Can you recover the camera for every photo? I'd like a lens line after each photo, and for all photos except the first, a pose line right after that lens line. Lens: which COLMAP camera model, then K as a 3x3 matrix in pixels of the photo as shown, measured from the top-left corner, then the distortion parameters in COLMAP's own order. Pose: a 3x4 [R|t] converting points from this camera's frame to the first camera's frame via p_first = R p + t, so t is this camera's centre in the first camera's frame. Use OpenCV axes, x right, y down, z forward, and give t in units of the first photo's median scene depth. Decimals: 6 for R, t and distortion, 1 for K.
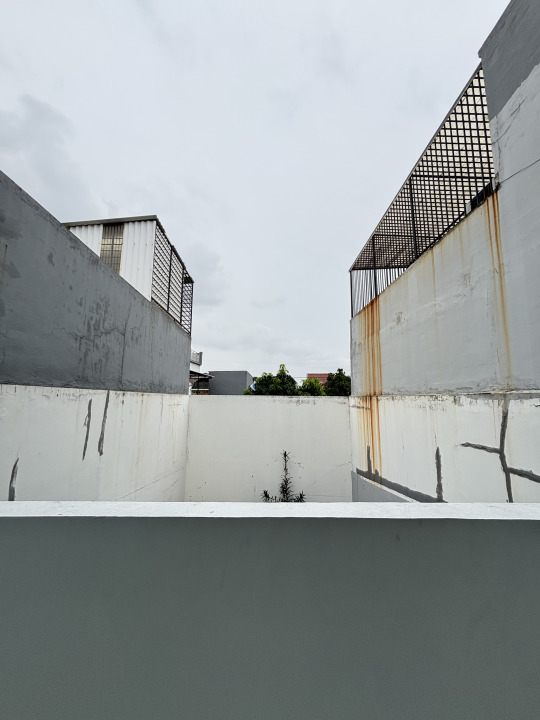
lens RADIAL K [[291.5, 0, 269.3], [0, 291.5, 361.4], [0, 0, 1]] dist [0.001039, 0.000192]
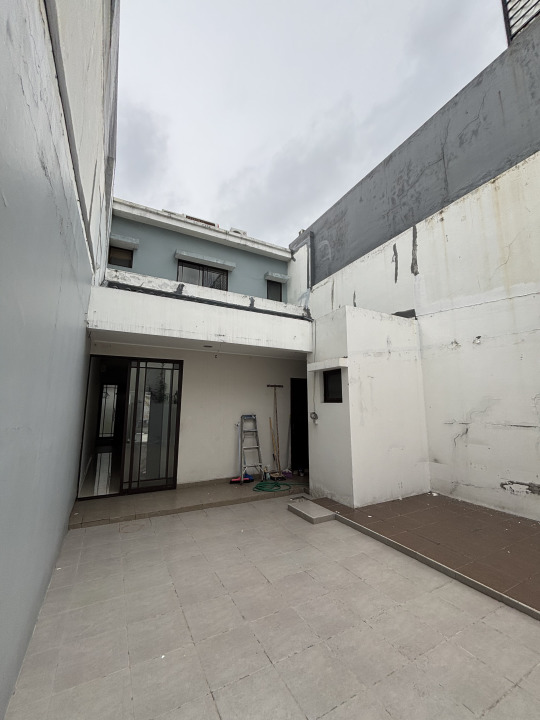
lens RADIAL K [[291.5, 0, 269.3], [0, 291.5, 361.4], [0, 0, 1]] dist [0.001039, 0.000192]
pose [[-0.893045, -0.082720, -0.442299, 0.491329], [0.044956, 0.961637, -0.270617, 0.976834], [0.447717, -0.261557, -0.855066, 1.679082]]
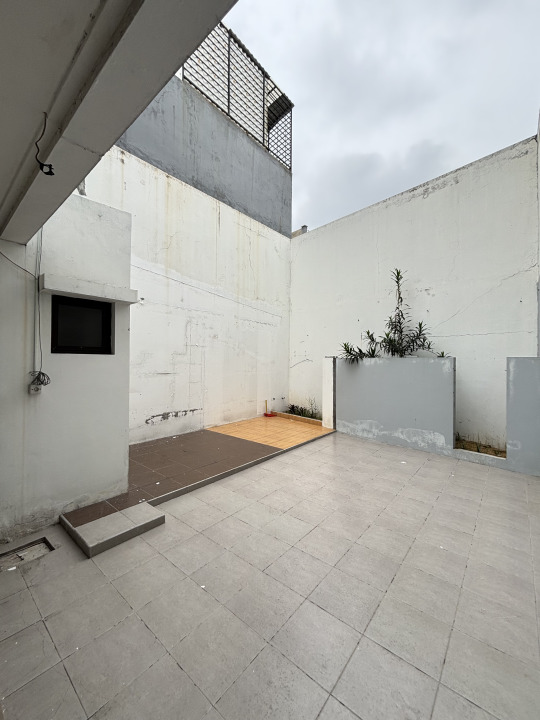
lens RADIAL K [[291.5, 0, 269.3], [0, 291.5, 361.4], [0, 0, 1]] dist [0.001039, 0.000192]
pose [[0.746255, -0.004764, -0.665643, 0.532960], [0.088680, 0.991773, 0.092321, 0.837088], [0.659726, -0.127924, 0.740538, 0.617757]]
